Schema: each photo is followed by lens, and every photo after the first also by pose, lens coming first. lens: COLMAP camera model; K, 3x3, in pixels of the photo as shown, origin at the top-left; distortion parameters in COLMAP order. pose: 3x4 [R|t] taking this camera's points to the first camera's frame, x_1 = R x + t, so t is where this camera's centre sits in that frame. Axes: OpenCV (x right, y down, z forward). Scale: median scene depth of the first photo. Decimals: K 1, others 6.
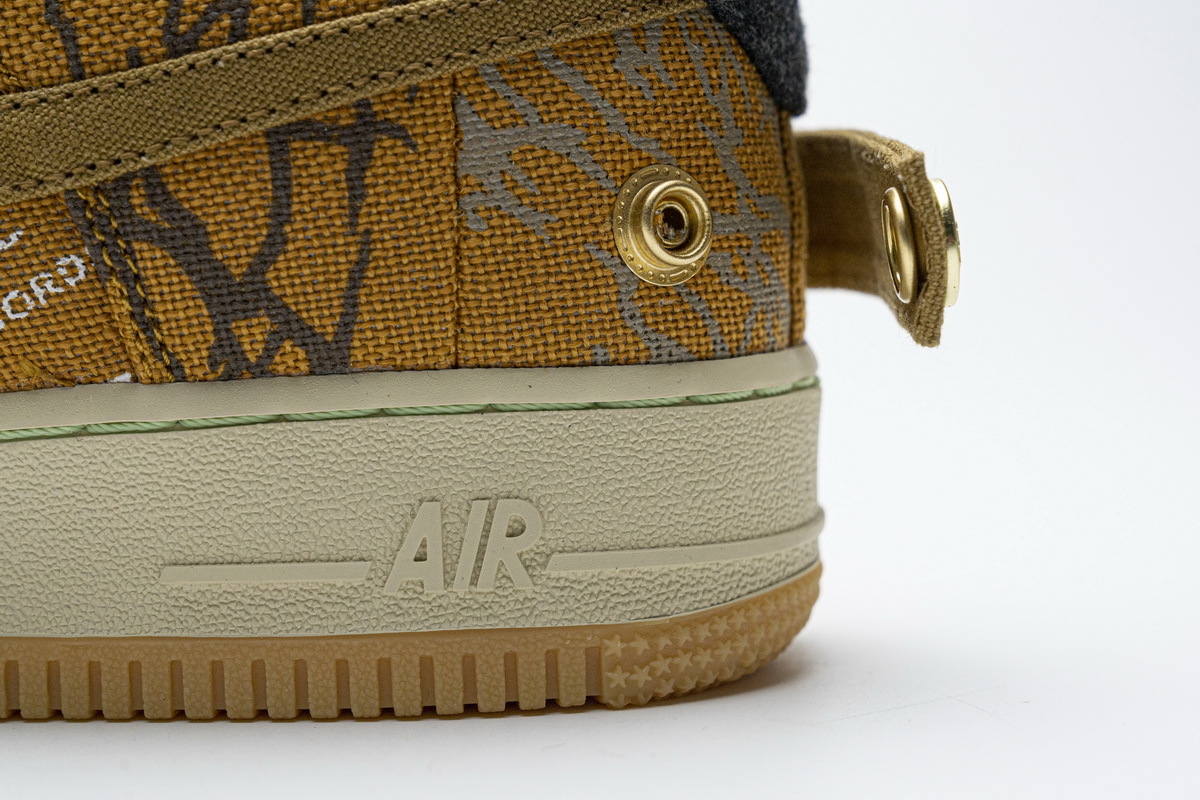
lens RADIAL K [[2328.3, 0, 606.1], [0, 2328.3, 394.6], [0, 0, 1]] dist [0.012634, 0.000000]
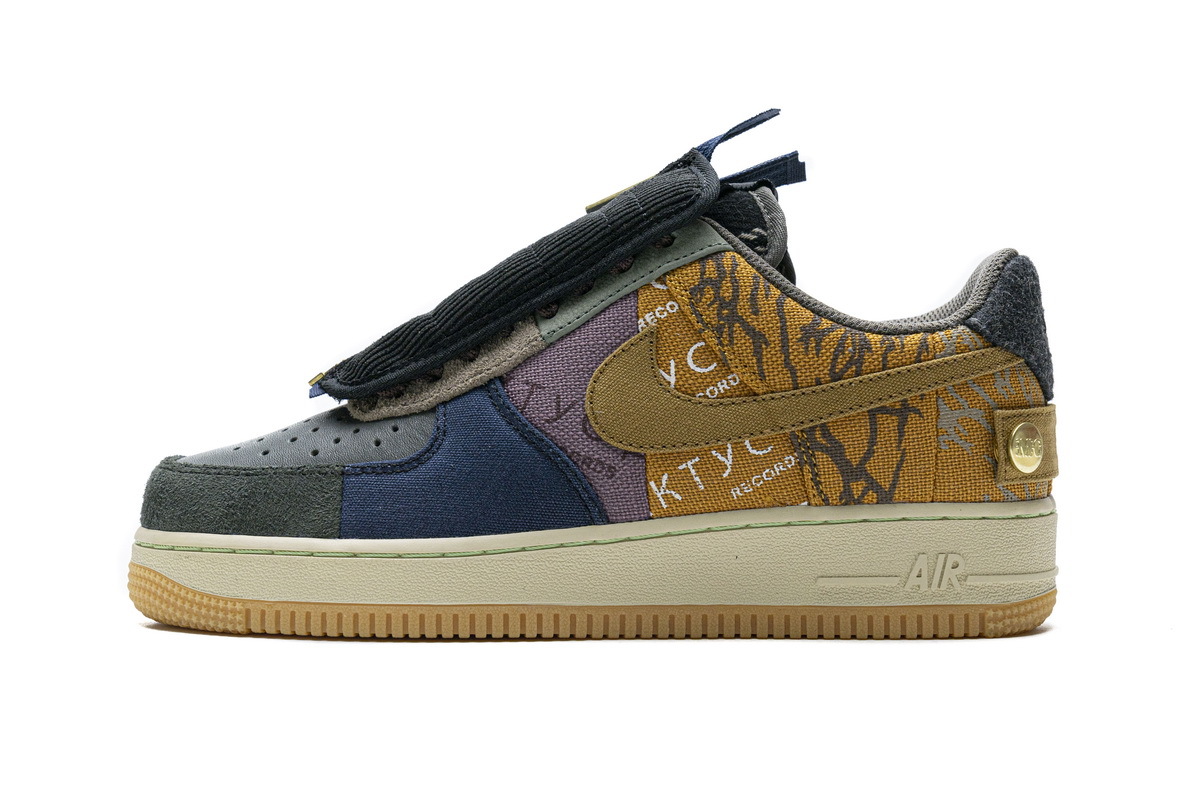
lens RADIAL K [[2321.1, 0, 593.5], [0, 2321.1, 393.7], [0, 0, 1]] dist [0.020681, 0.000000]
pose [[0.998874, 0.020563, 0.042765, -0.552900], [-0.017957, 0.998010, -0.060446, 0.030846], [-0.043923, 0.059610, 0.997255, -1.552917]]
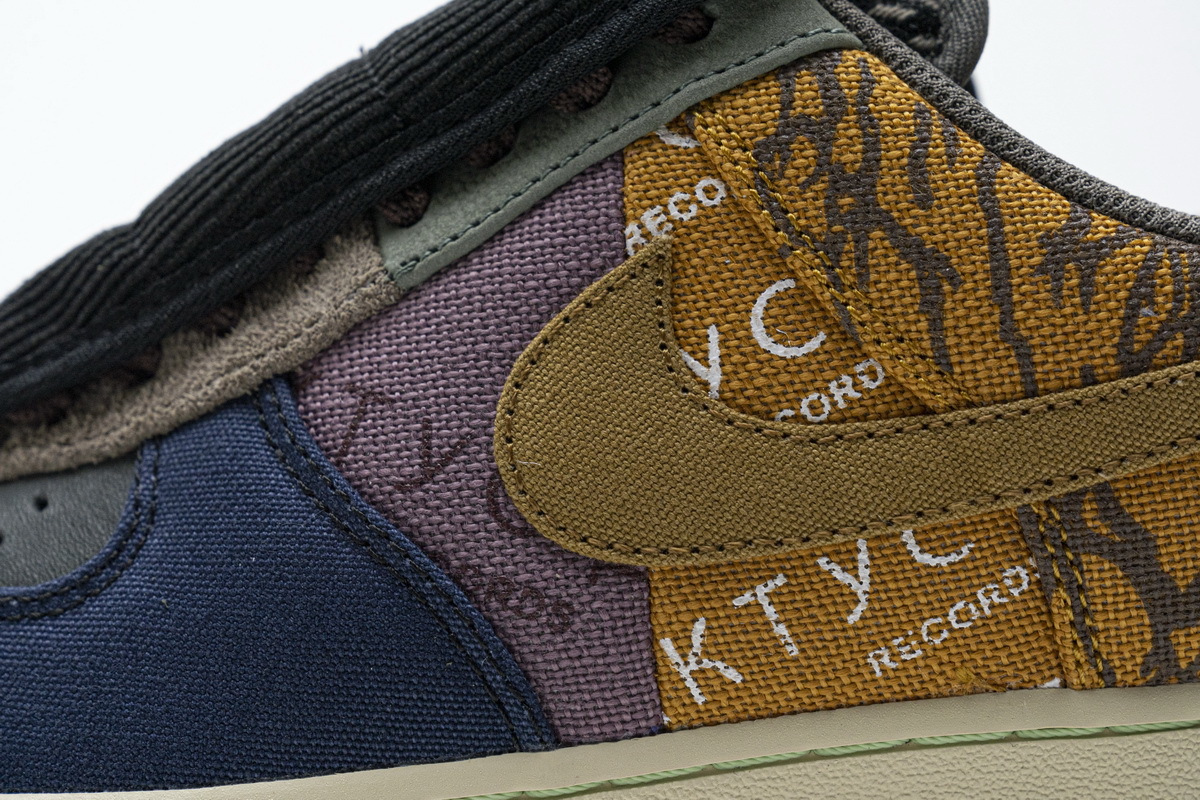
lens RADIAL K [[2328.3, 0, 593.9], [0, 2328.3, 412.3], [0, 0, 1]] dist [0.012634, 0.000000]
pose [[0.999509, 0.000875, 0.031327, -0.440516], [-0.000282, 0.999821, -0.018942, -0.106396], [-0.031338, 0.018924, 0.999330, -0.012480]]
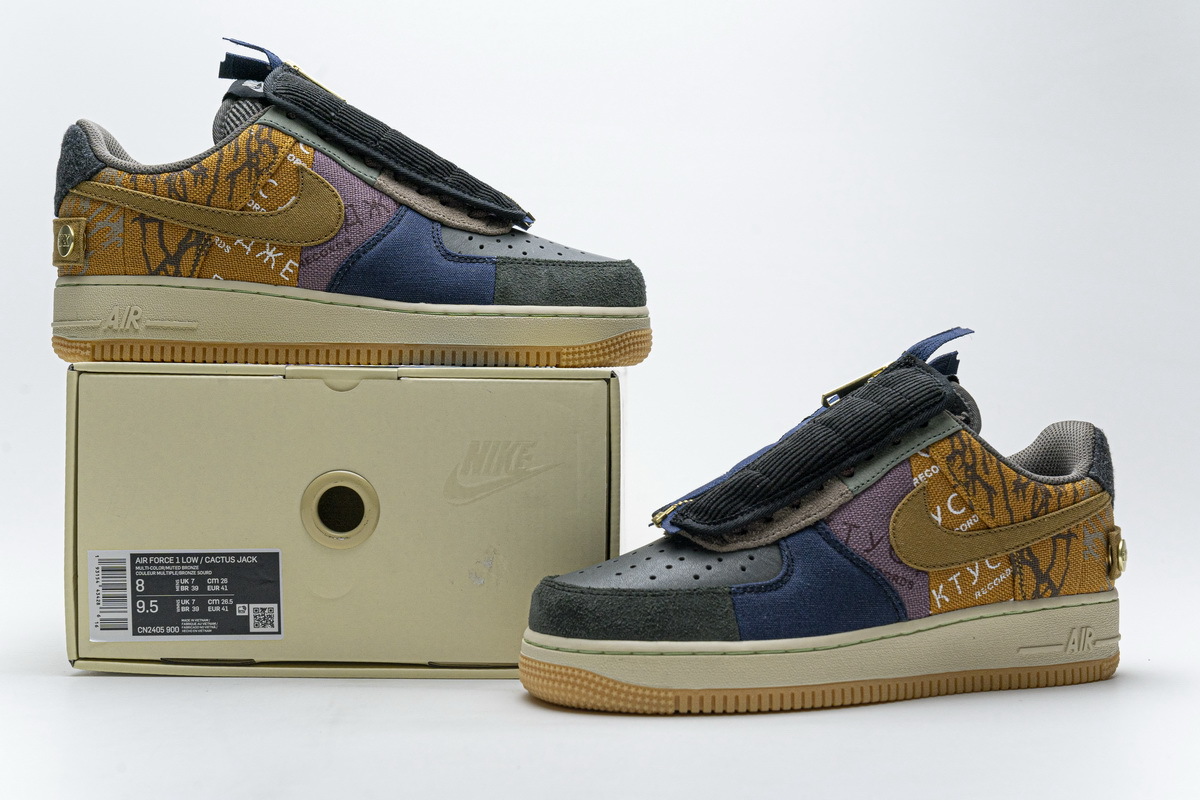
lens RADIAL K [[1802.8, 0, 603.1], [0, 1802.8, 401.7], [0, 0, 1]] dist [0.077627, 0.000000]
pose [[0.886059, 0.015452, 0.463315, -2.201354], [0.011457, 0.998409, -0.055208, -0.176197], [-0.463431, 0.054226, 0.884472, -1.353328]]
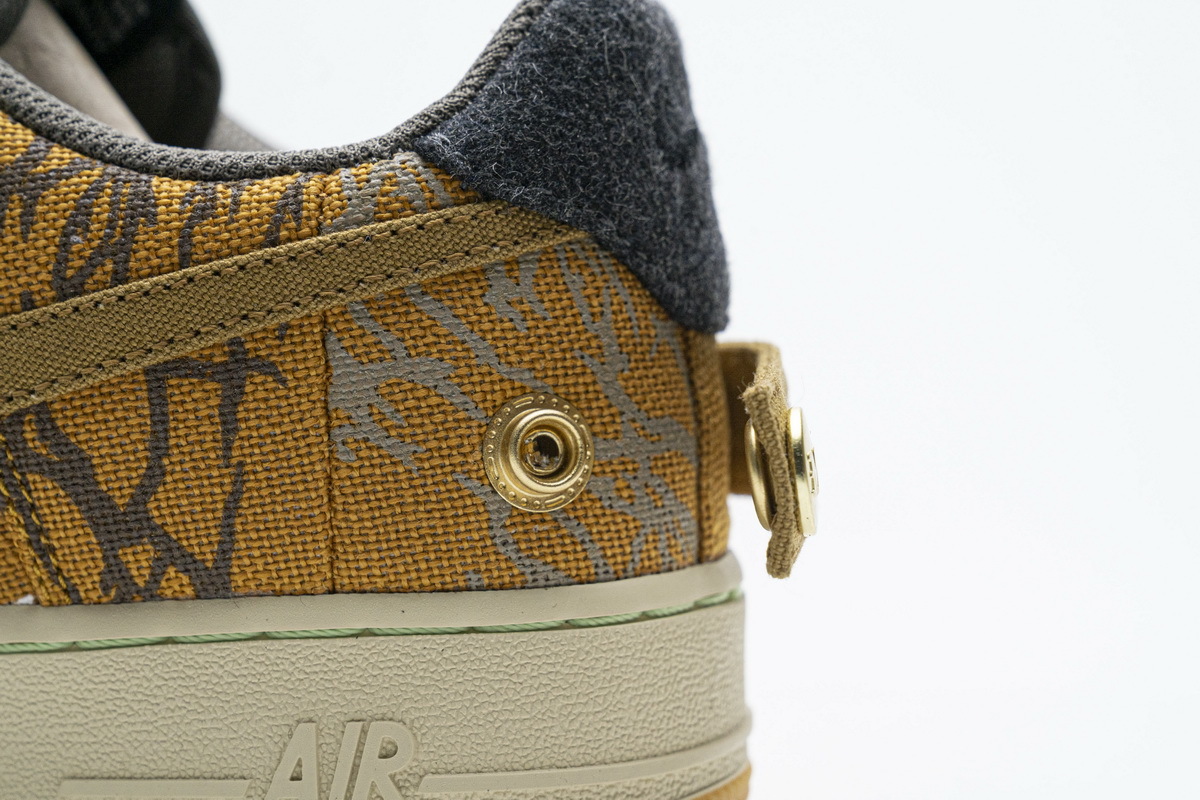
lens RADIAL K [[2328.3, 0, 599.6], [0, 2328.3, 409.1], [0, 0, 1]] dist [0.012634, 0.000000]
pose [[0.986739, -0.003877, -0.162270, 0.221578], [-0.002029, 0.999342, -0.036210, -0.056074], [0.162303, 0.036059, 0.986082, -0.002738]]
